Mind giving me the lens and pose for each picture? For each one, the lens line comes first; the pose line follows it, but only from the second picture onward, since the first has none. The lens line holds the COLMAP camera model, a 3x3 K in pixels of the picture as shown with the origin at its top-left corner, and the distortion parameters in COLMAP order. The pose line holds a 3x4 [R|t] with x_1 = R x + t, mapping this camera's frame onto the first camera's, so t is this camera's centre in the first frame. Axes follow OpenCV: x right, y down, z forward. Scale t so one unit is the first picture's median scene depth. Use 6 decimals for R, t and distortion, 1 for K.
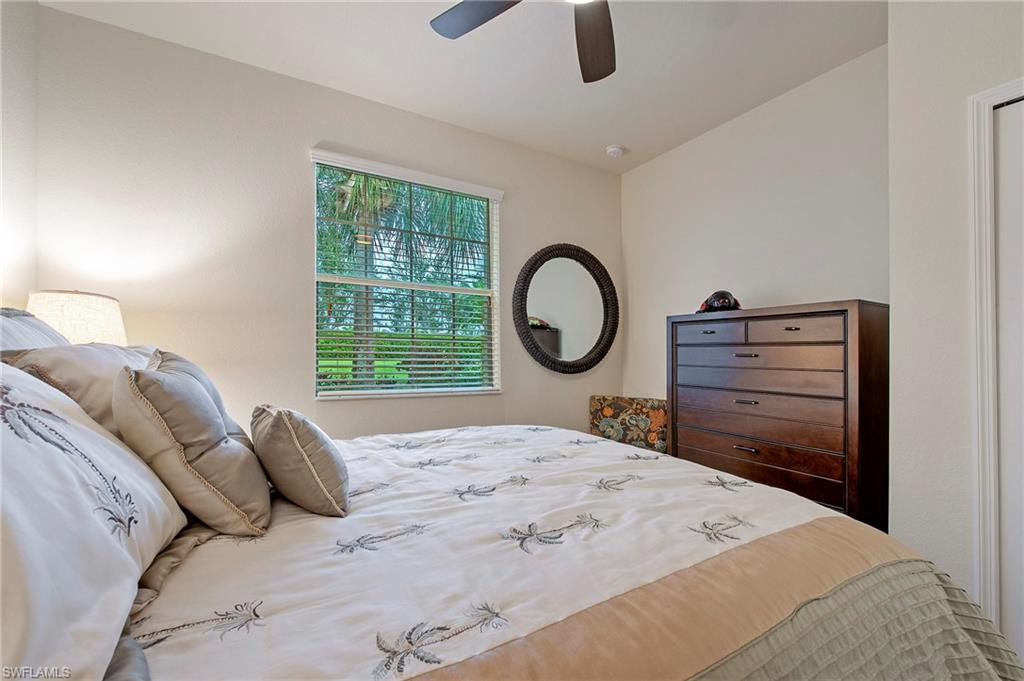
lens RADIAL K [[433.9, 0, 508.4], [0, 433.9, 347.7], [0, 0, 1]] dist [-0.001782, -0.001449]
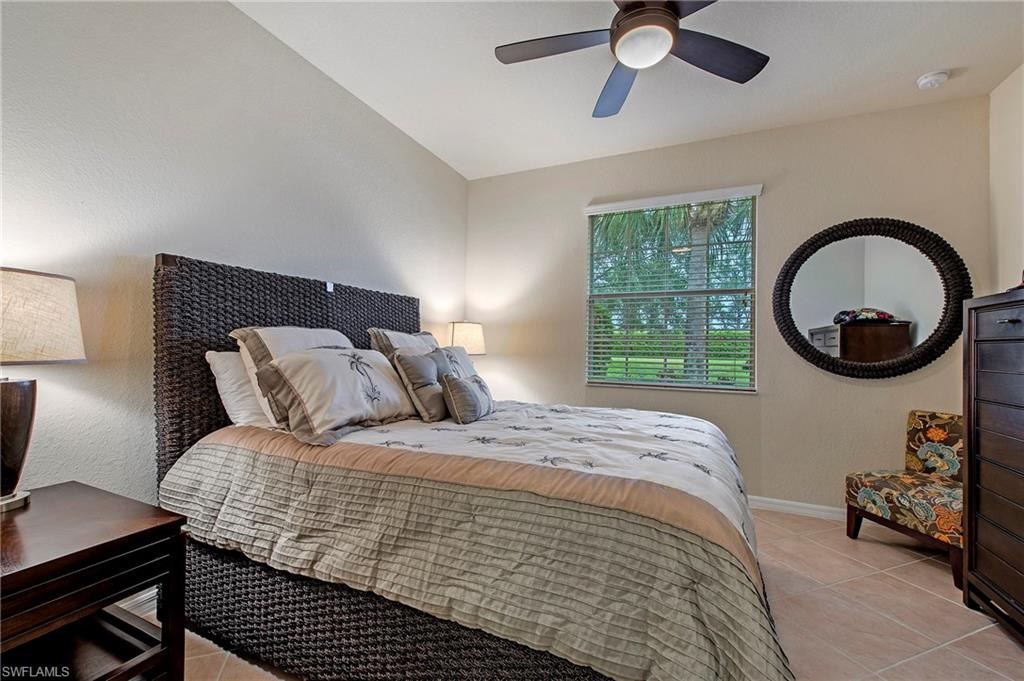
lens RADIAL K [[433.9, 0, 501.8], [0, 433.9, 342.6], [0, 0, 1]] dist [-0.001782, -0.001449]
pose [[0.580078, -0.009410, -0.814507, 0.400211], [-0.001236, 0.999922, -0.012433, 0.003354], [0.814560, 0.008219, 0.580021, -0.018515]]
